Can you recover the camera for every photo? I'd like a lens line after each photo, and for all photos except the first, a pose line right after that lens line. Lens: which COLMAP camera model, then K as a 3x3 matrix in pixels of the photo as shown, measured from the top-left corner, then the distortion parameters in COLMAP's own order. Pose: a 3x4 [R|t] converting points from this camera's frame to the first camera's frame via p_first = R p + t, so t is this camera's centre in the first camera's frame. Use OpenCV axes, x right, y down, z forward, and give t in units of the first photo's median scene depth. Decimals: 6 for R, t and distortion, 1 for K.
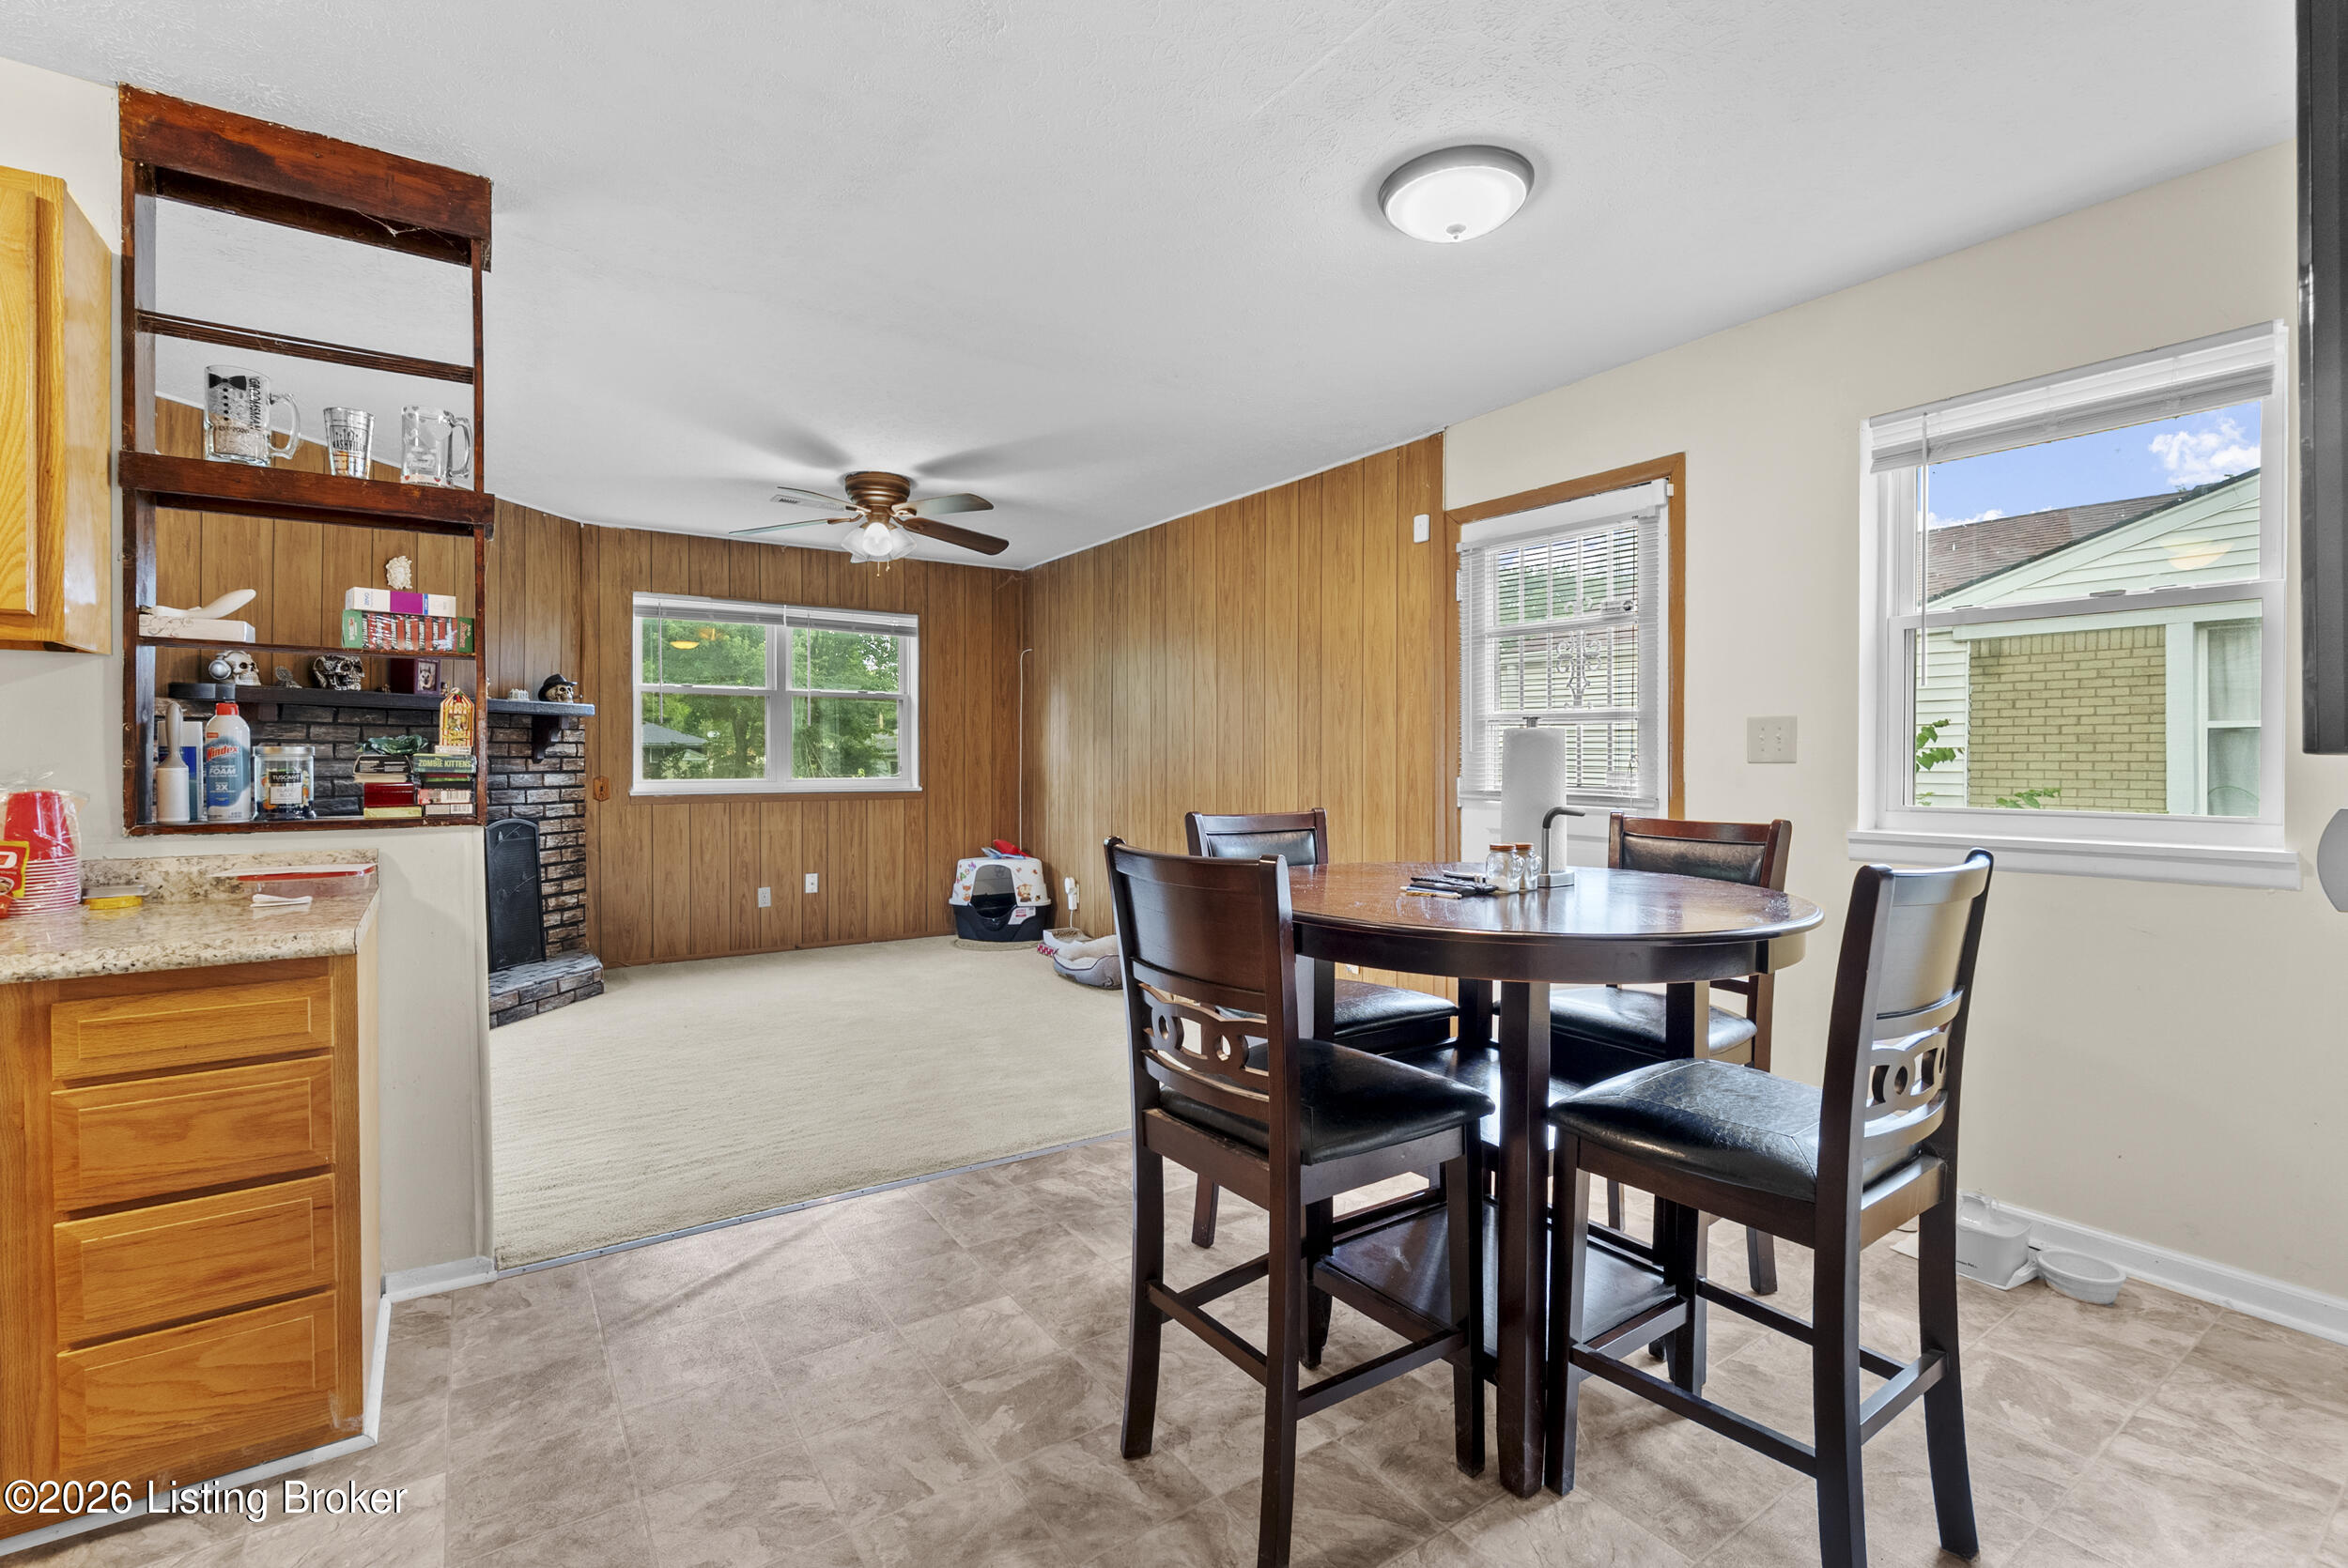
lens RADIAL K [[1043.1, 0, 1166.3], [0, 1043.1, 767.4], [0, 0, 1]] dist [-0.002614, -0.001422]
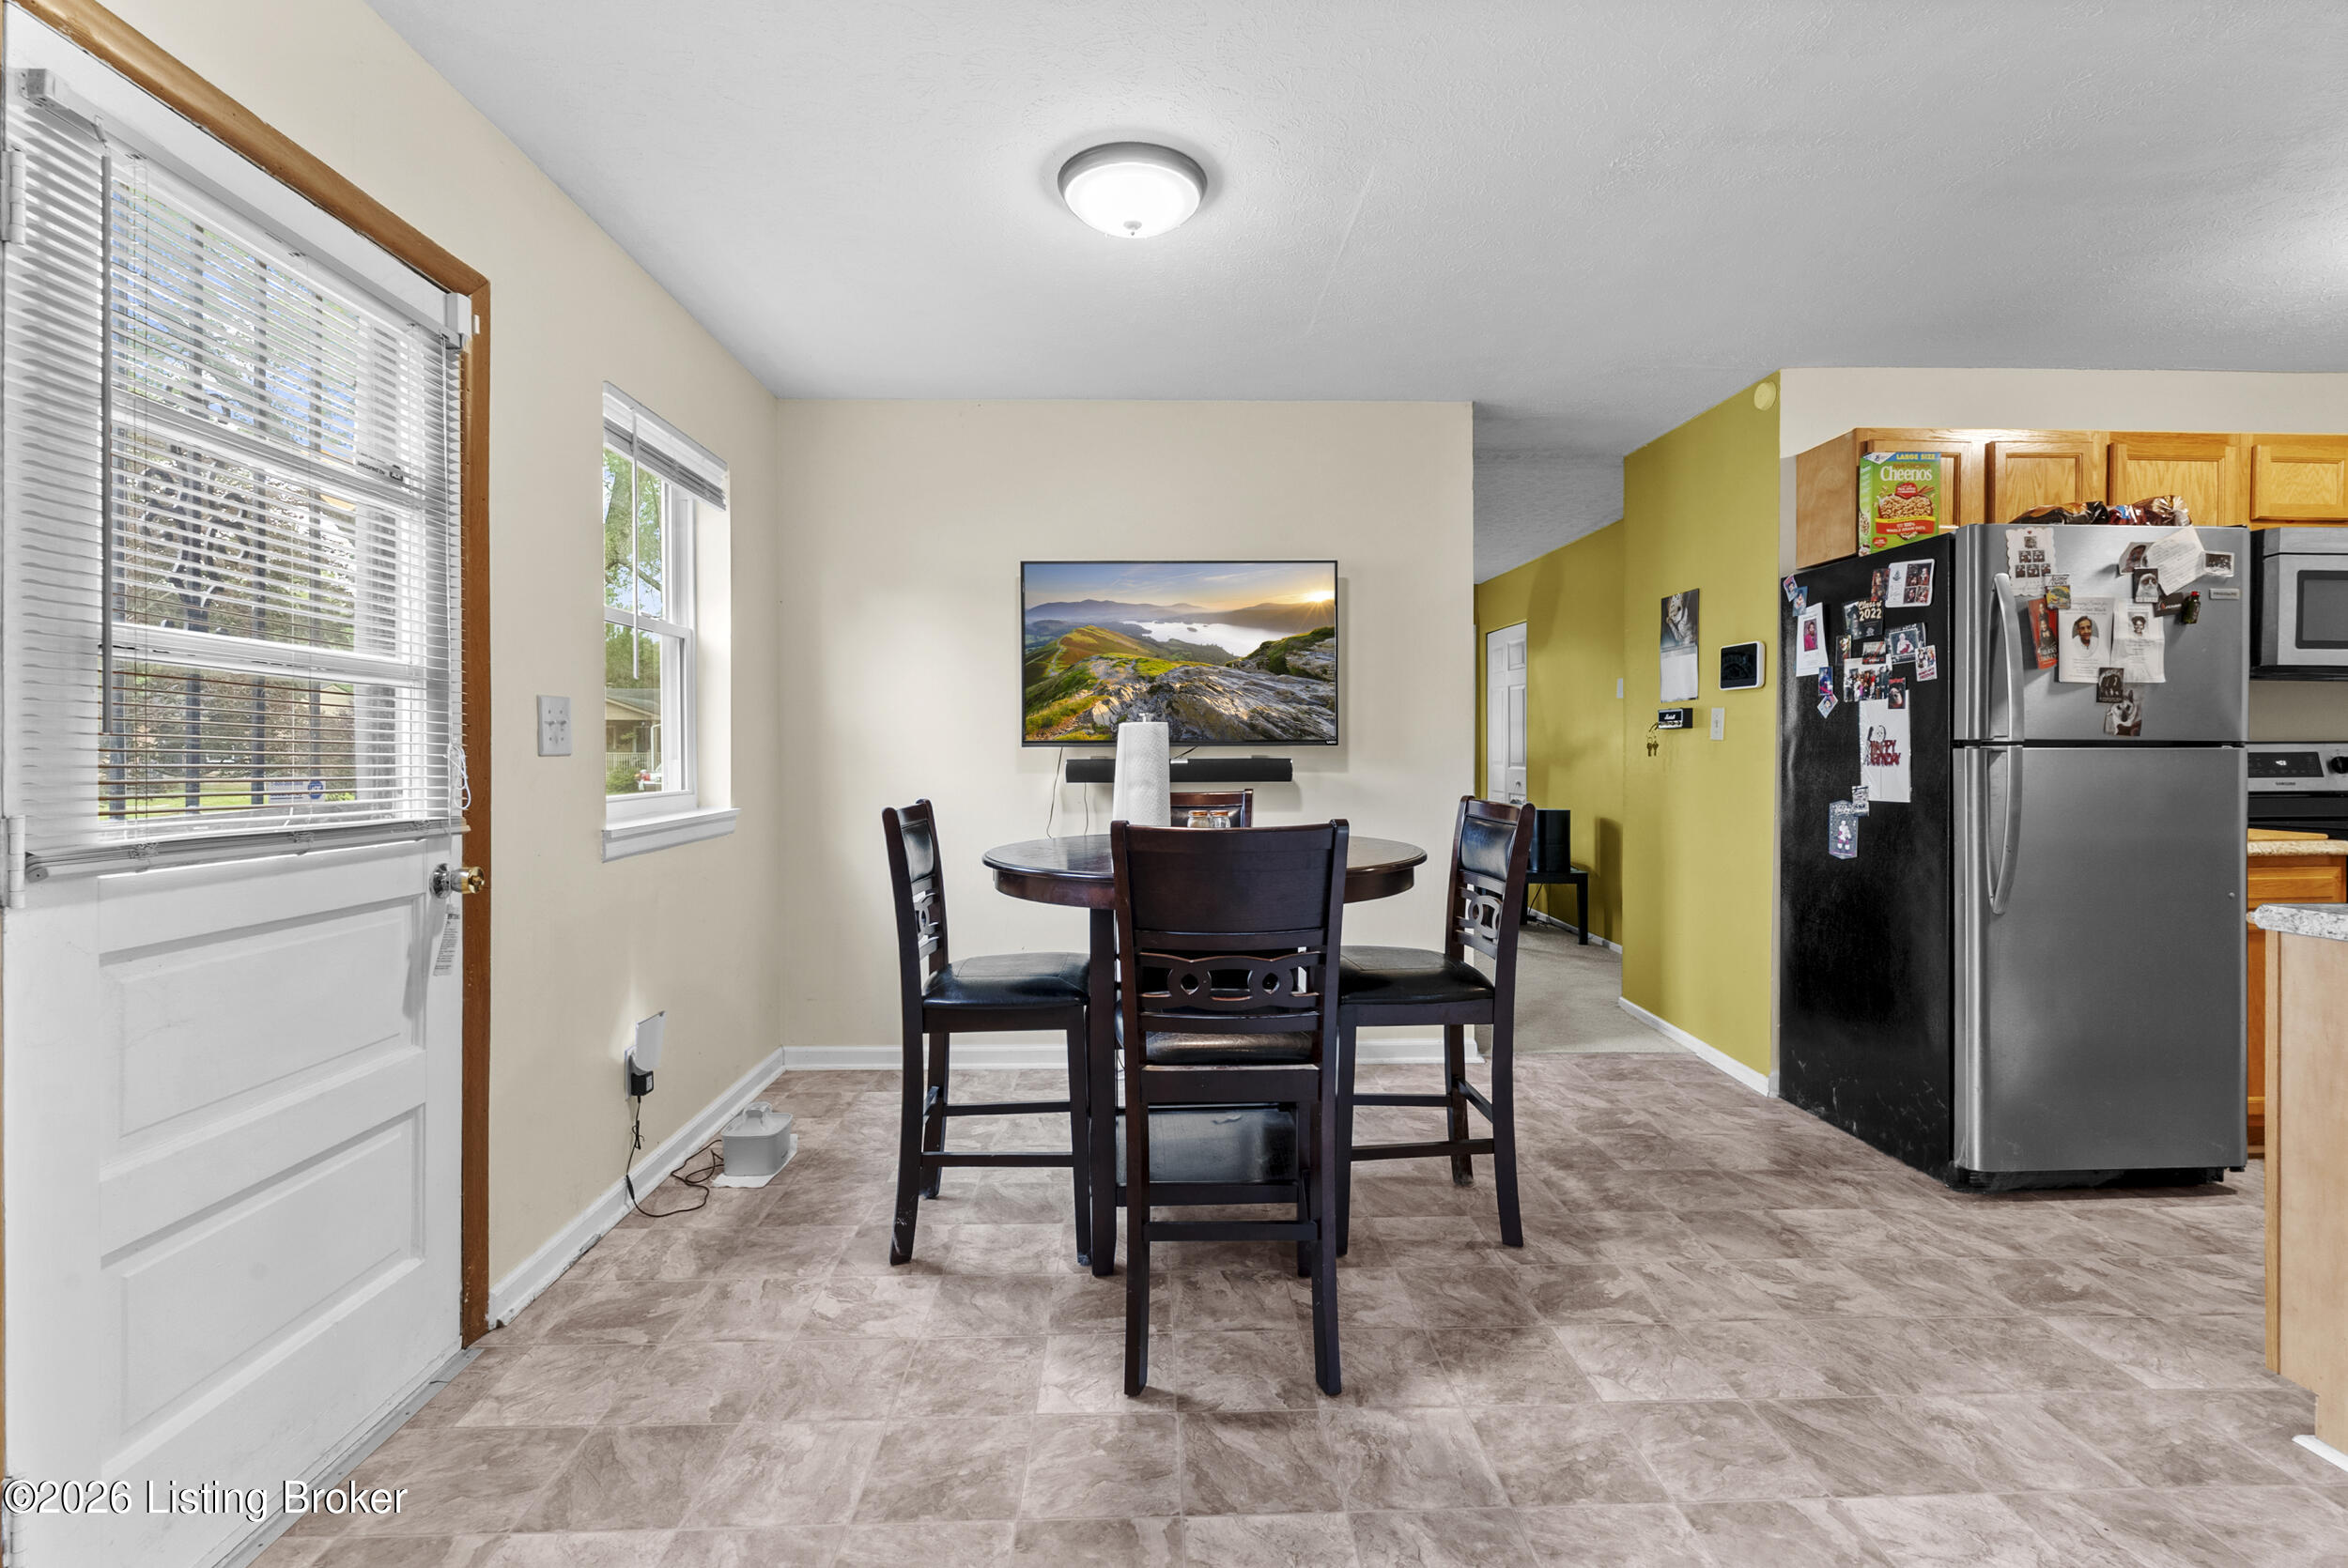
lens RADIAL K [[1043.1, 0, 1178.8], [0, 1043.1, 765.0], [0, 0, 1]] dist [-0.002614, -0.001422]
pose [[-0.848512, -0.007205, 0.529127, -0.115505], [0.008142, 0.999611, 0.026667, -0.006772], [-0.529114, 0.026936, -0.848123, 0.723060]]
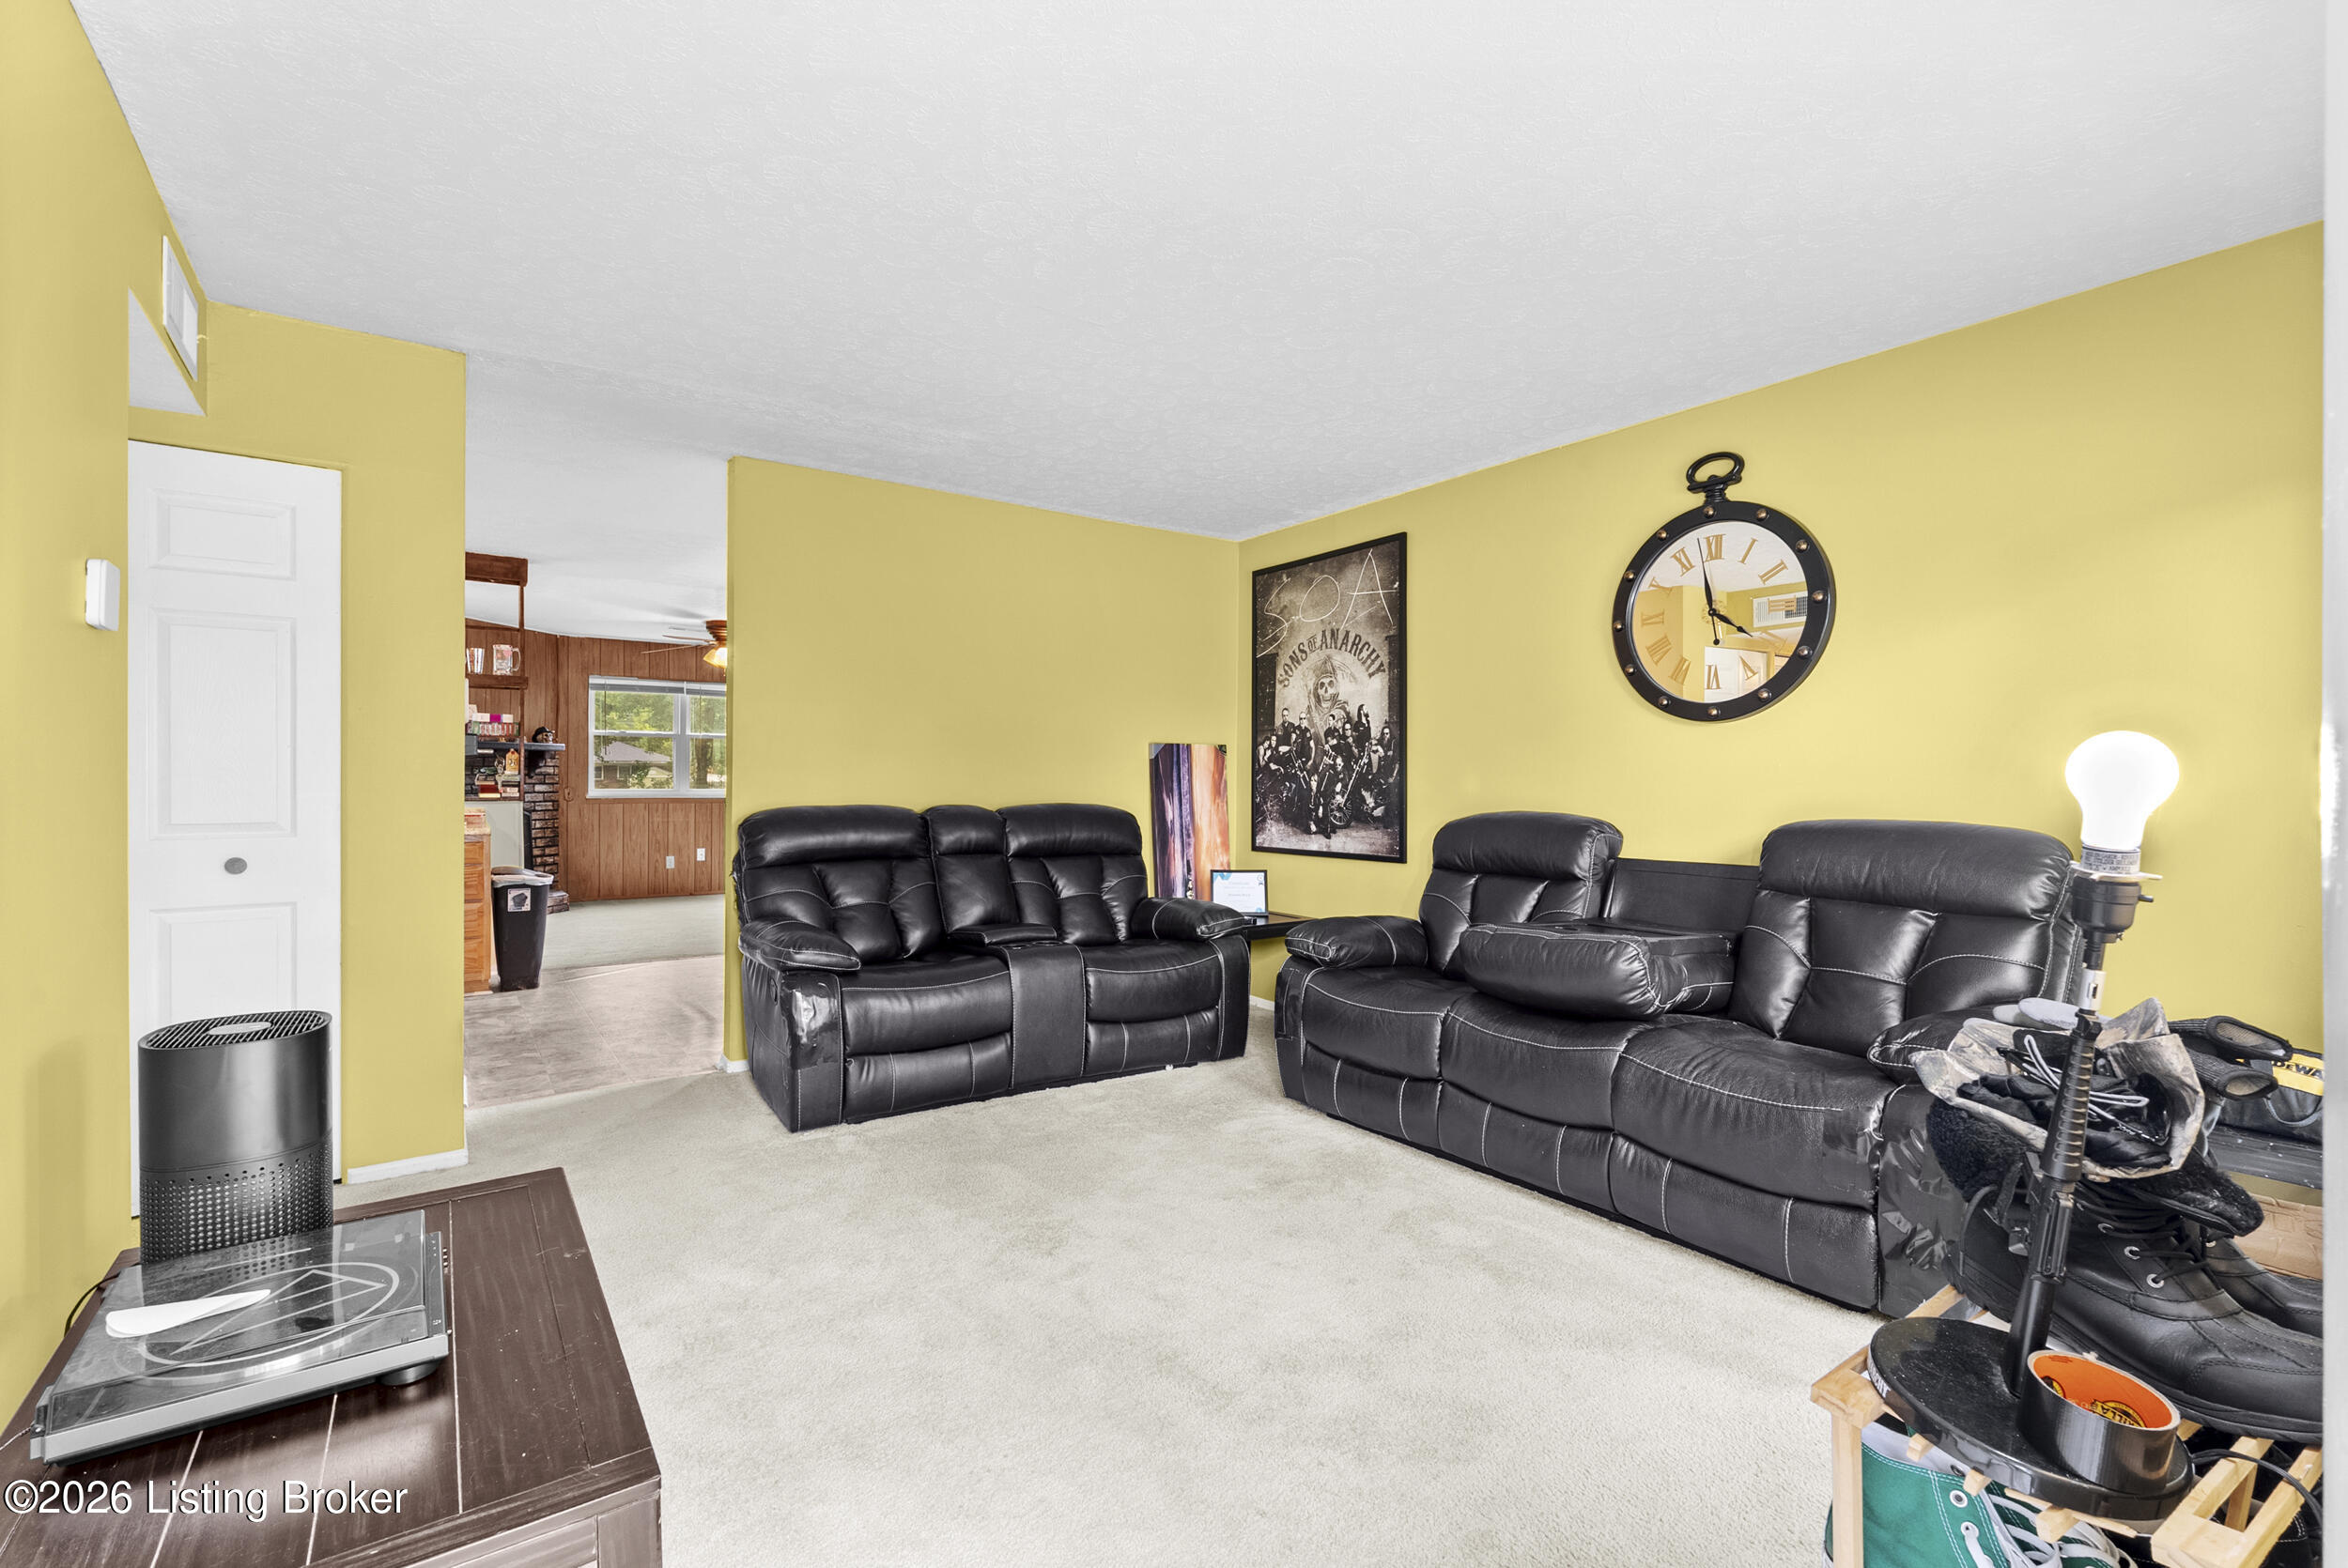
lens RADIAL K [[1043.1, 0, 1171.5], [0, 1043.1, 782.1], [0, 0, 1]] dist [-0.002614, -0.001422]
pose [[0.999611, 0.006378, 0.027162, 0.368776], [-0.006223, 0.999964, -0.005788, 0.005085], [-0.027198, 0.005617, 0.999614, -0.678694]]
